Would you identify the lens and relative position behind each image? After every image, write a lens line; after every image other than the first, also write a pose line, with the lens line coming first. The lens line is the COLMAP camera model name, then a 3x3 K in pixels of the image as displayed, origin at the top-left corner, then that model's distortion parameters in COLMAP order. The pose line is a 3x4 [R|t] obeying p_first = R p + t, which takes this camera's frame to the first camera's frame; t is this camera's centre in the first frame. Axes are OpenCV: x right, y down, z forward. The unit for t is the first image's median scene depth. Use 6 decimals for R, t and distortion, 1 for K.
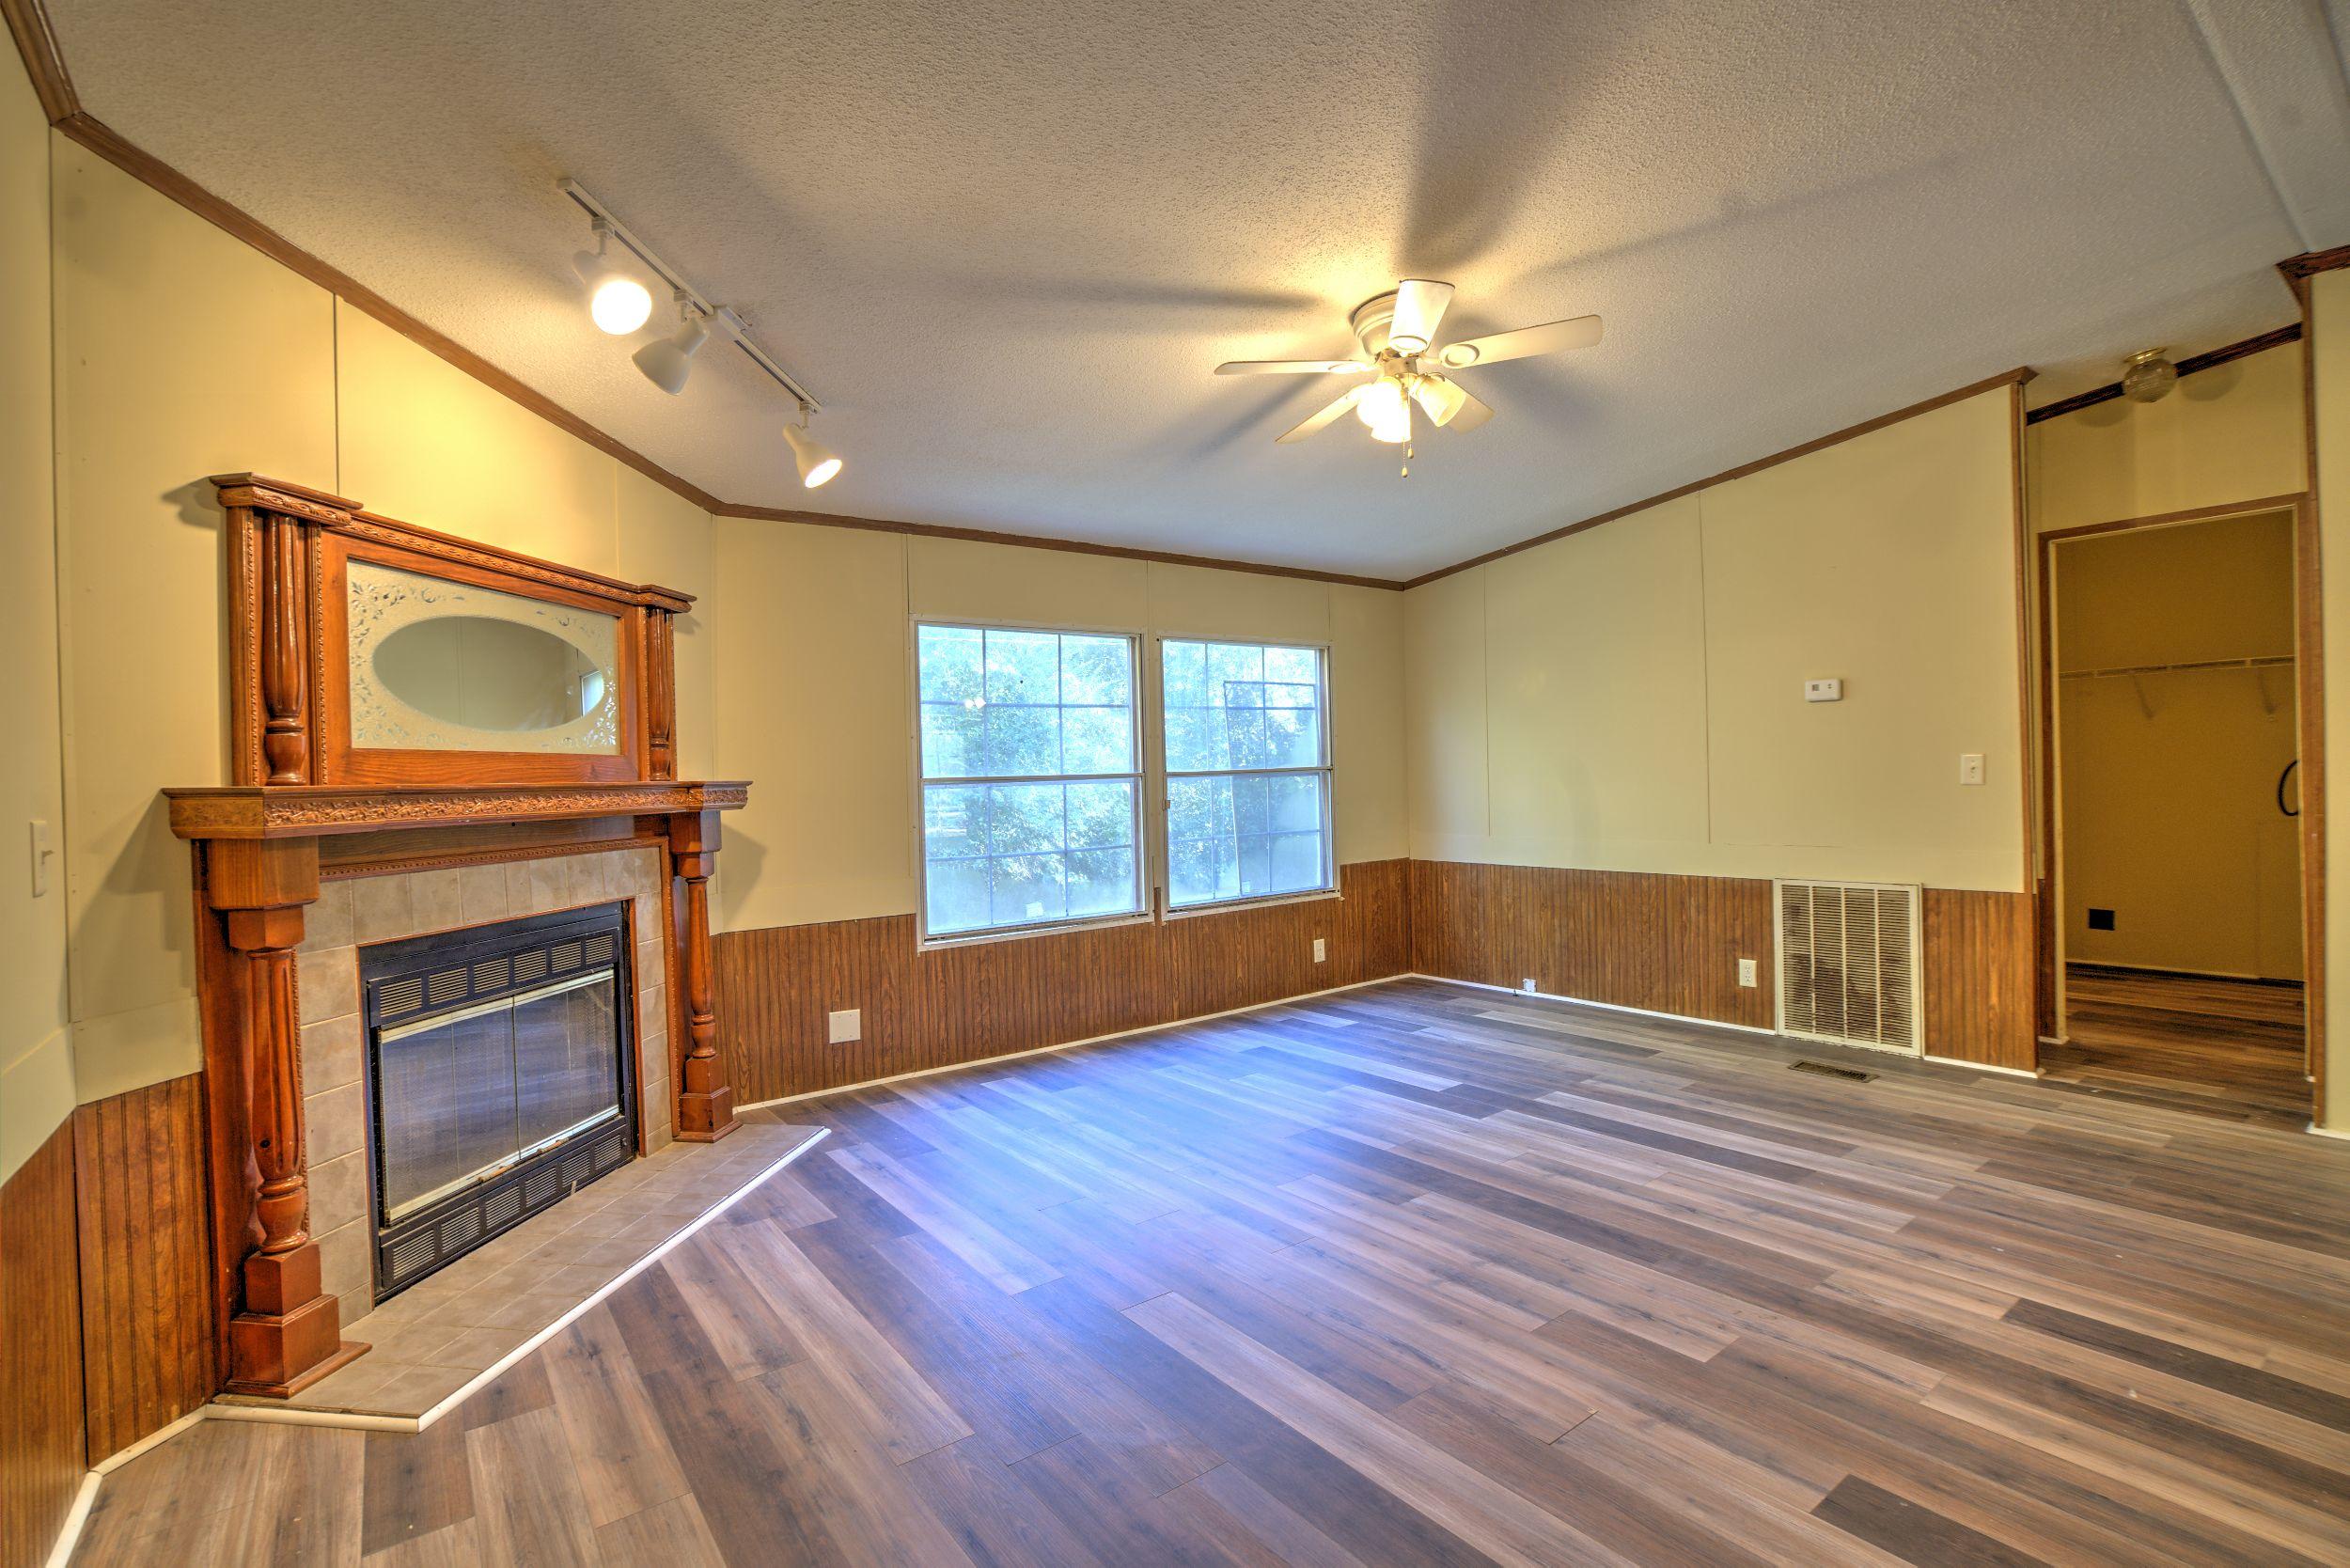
lens RADIAL K [[1056.9, 0, 1175.0], [0, 1056.9, 784.0], [0, 0, 1]] dist [-0.002124, 0.000017]
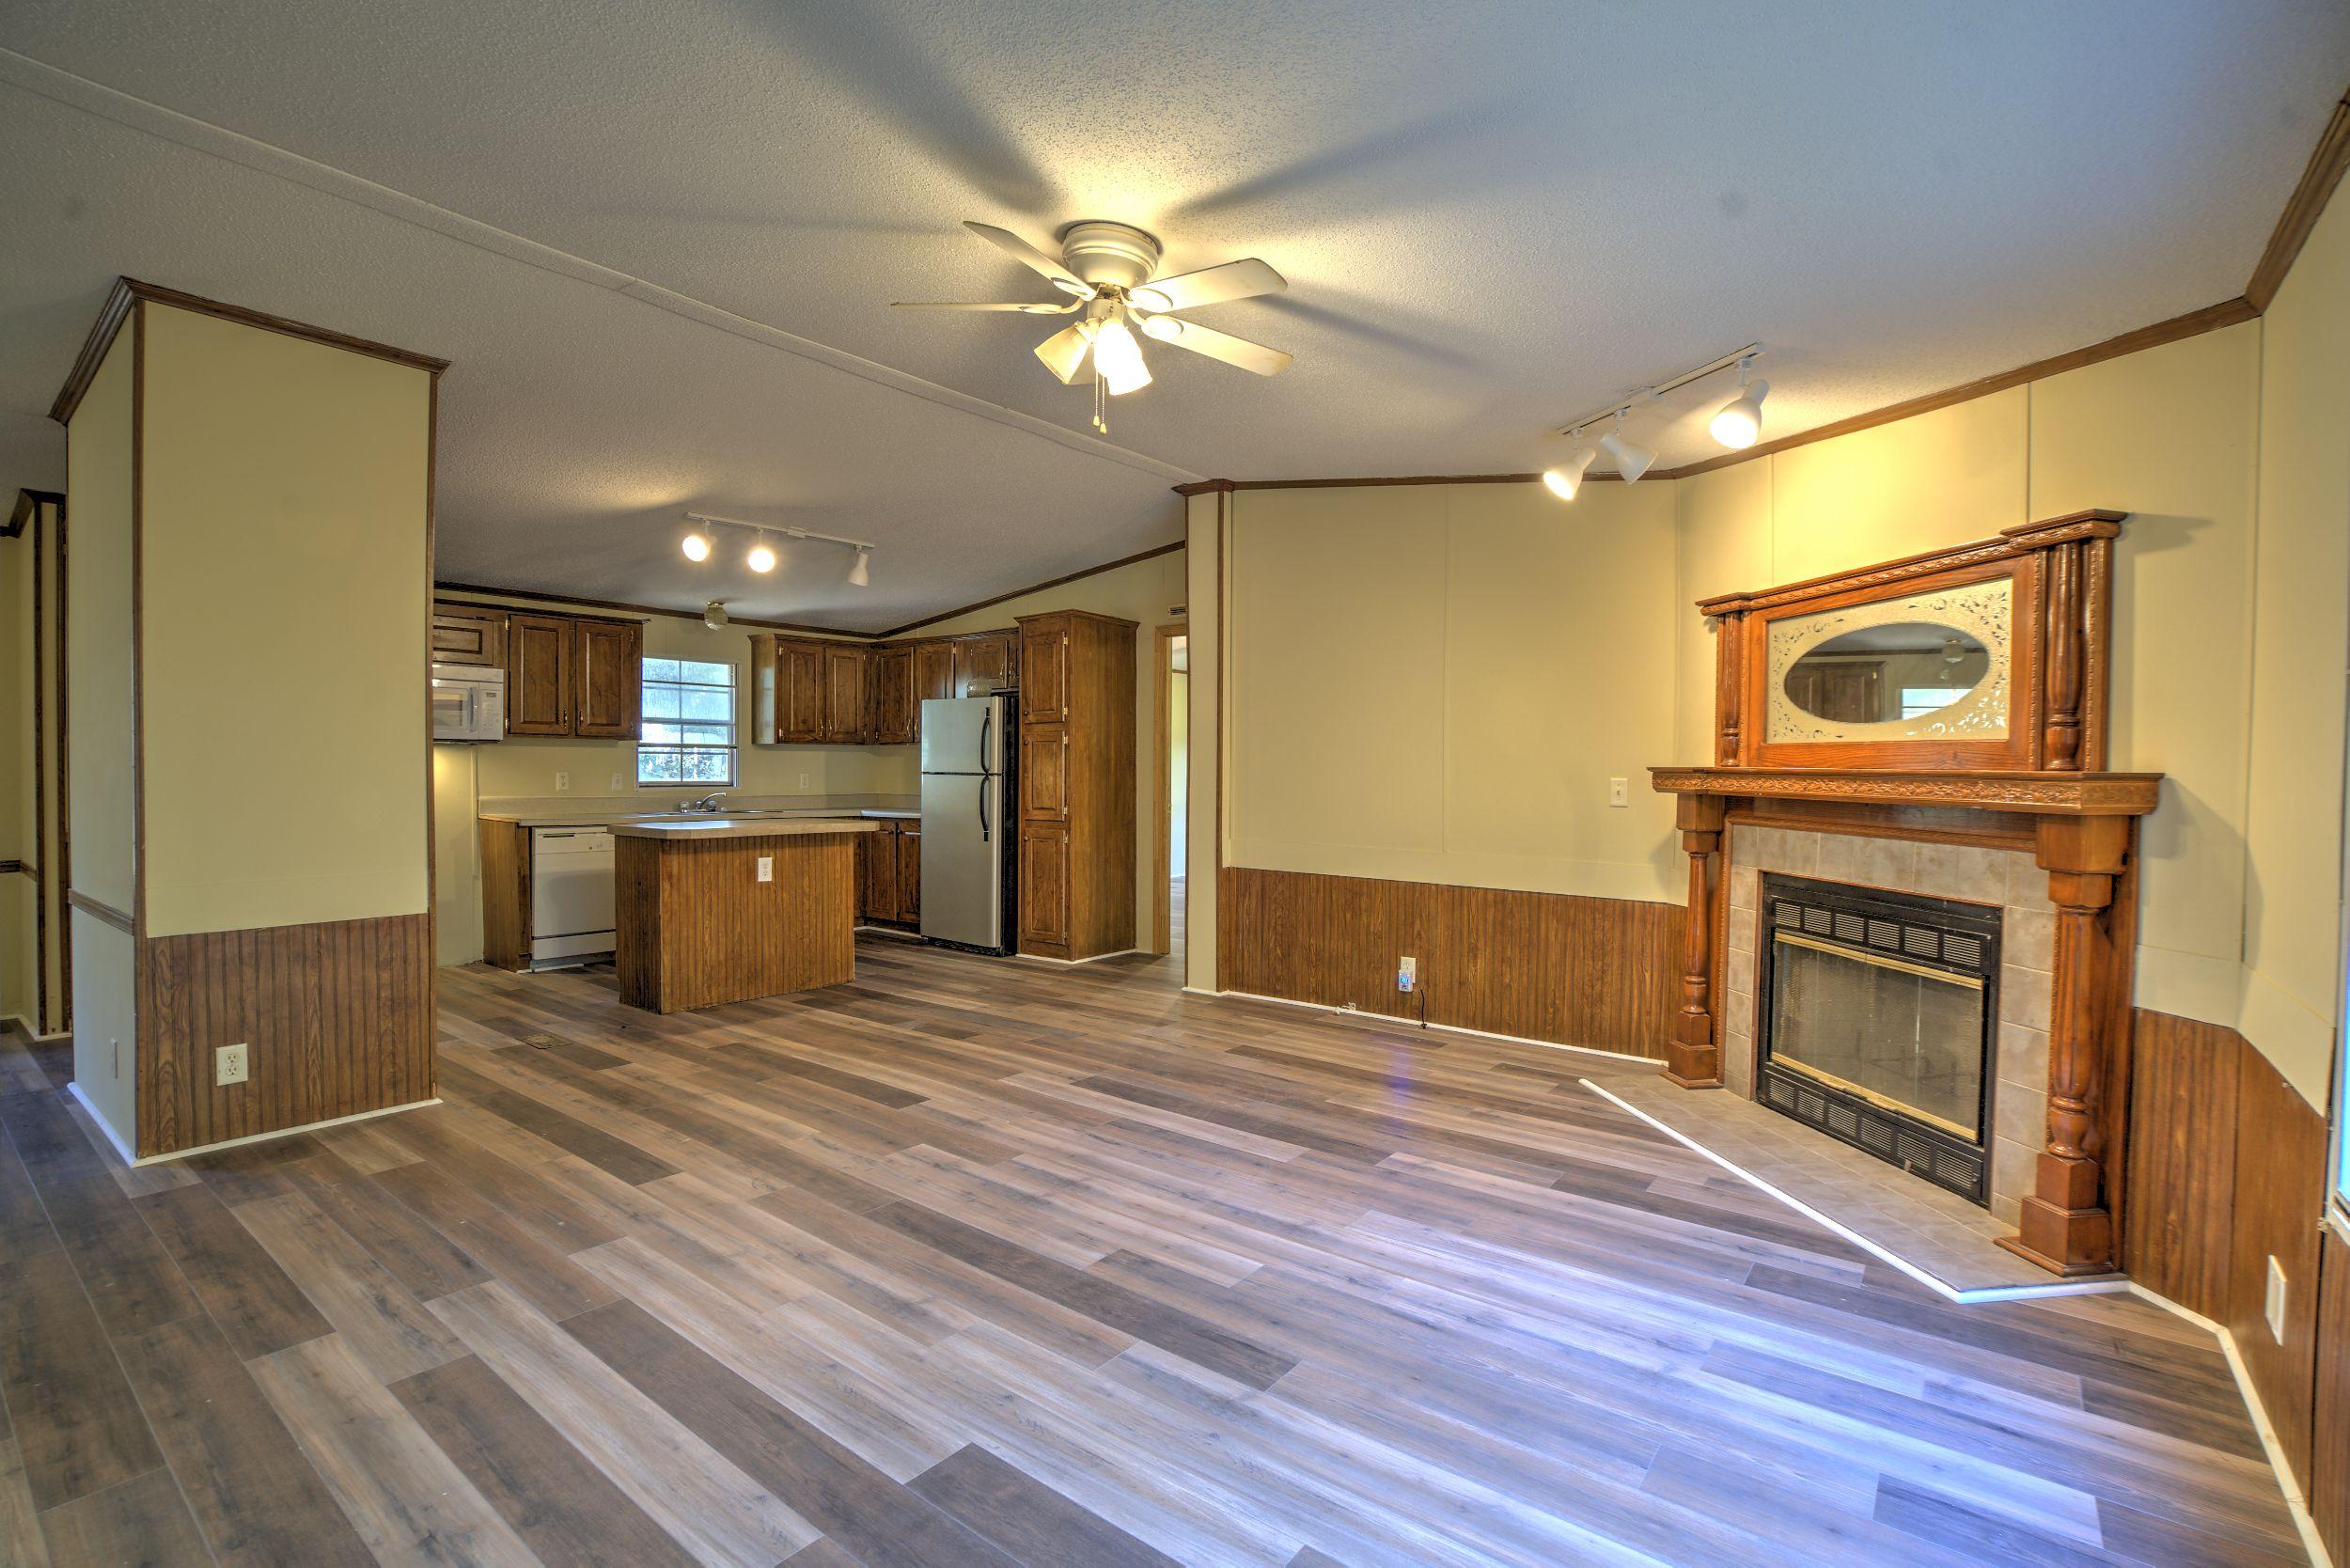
lens RADIAL K [[1056.9, 0, 1175.0], [0, 1056.9, 784.0], [0, 0, 1]] dist [-0.002124, 0.000017]
pose [[-0.961119, 0.015548, -0.275696, 0.414303], [0.006690, 0.999432, 0.033044, -0.026971], [0.276053, 0.029915, -0.960677, 1.898348]]
